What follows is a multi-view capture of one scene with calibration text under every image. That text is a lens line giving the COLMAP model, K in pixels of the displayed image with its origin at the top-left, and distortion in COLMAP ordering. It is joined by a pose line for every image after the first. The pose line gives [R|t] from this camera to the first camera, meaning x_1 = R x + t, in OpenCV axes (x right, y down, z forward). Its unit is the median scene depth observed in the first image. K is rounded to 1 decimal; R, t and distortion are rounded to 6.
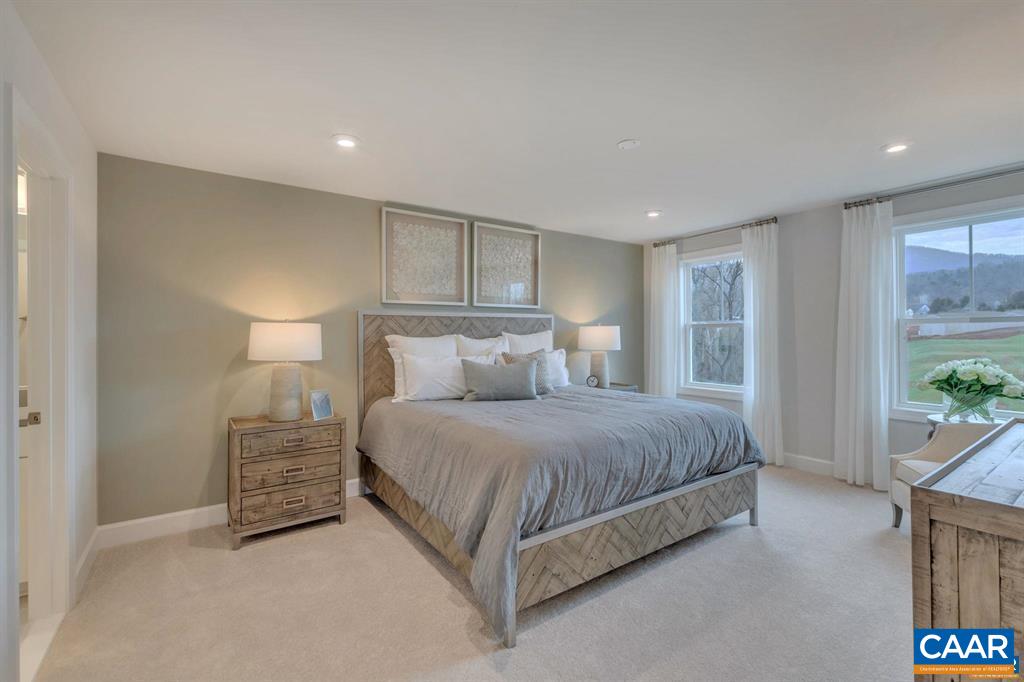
lens RADIAL K [[440.9, 0, 512.0], [0, 440.9, 341.0], [0, 0, 1]] dist [-0.004782, -0.000439]
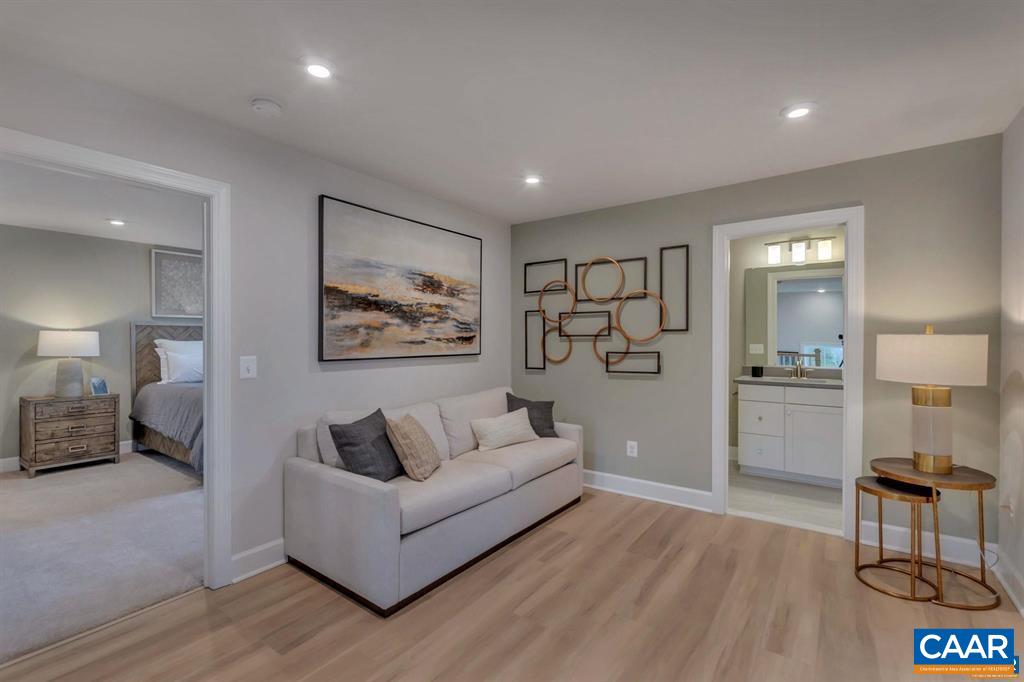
lens RADIAL K [[455.4, 0, 514.3], [0, 455.4, 346.6], [0, 0, 1]] dist [-0.002929, -0.000761]
pose [[0.945414, -0.003034, 0.325858, 0.399452], [0.002340, 0.999994, 0.002521, 0.010693], [-0.325863, -0.001621, 0.945415, -0.920991]]
